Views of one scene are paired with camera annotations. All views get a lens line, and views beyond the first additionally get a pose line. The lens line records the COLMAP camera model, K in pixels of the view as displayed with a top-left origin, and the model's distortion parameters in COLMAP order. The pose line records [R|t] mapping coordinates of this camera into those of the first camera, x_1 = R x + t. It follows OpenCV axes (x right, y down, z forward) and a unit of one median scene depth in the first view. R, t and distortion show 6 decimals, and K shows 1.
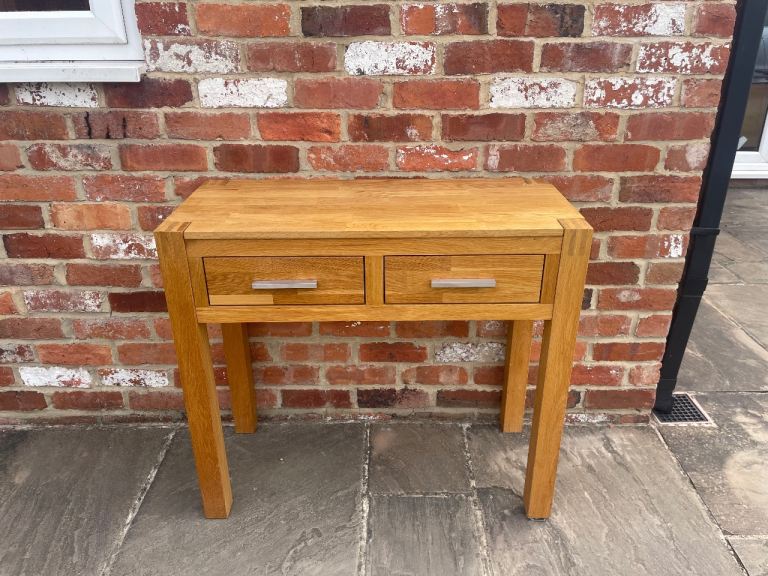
lens RADIAL K [[581.8, 0, 385.0], [0, 581.8, 284.8], [0, 0, 1]] dist [0.062987, -0.091193]
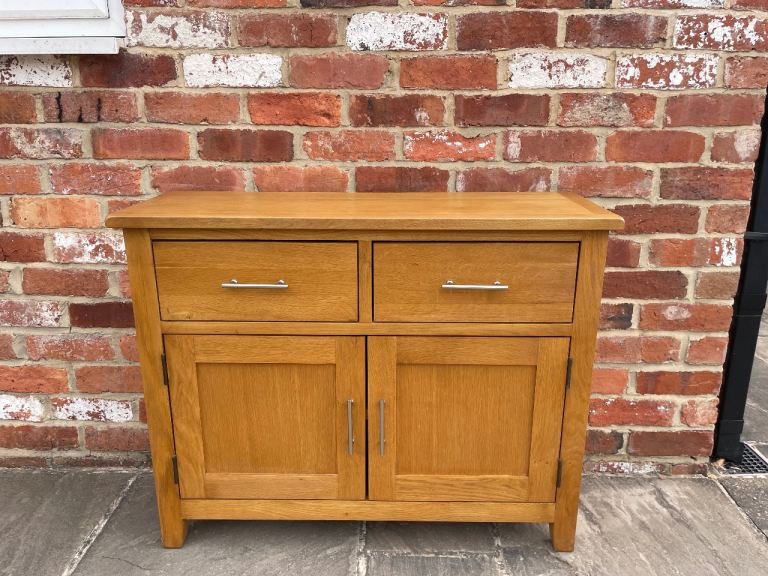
lens RADIAL K [[581.8, 0, 384.4], [0, 581.8, 283.6], [0, 0, 1]] dist [0.062987, -0.091193]
pose [[0.999868, 0.008605, -0.013810, 0.004690], [-0.010703, 0.987071, -0.159923, 0.130698], [0.012255, 0.160050, 0.987033, 0.164130]]
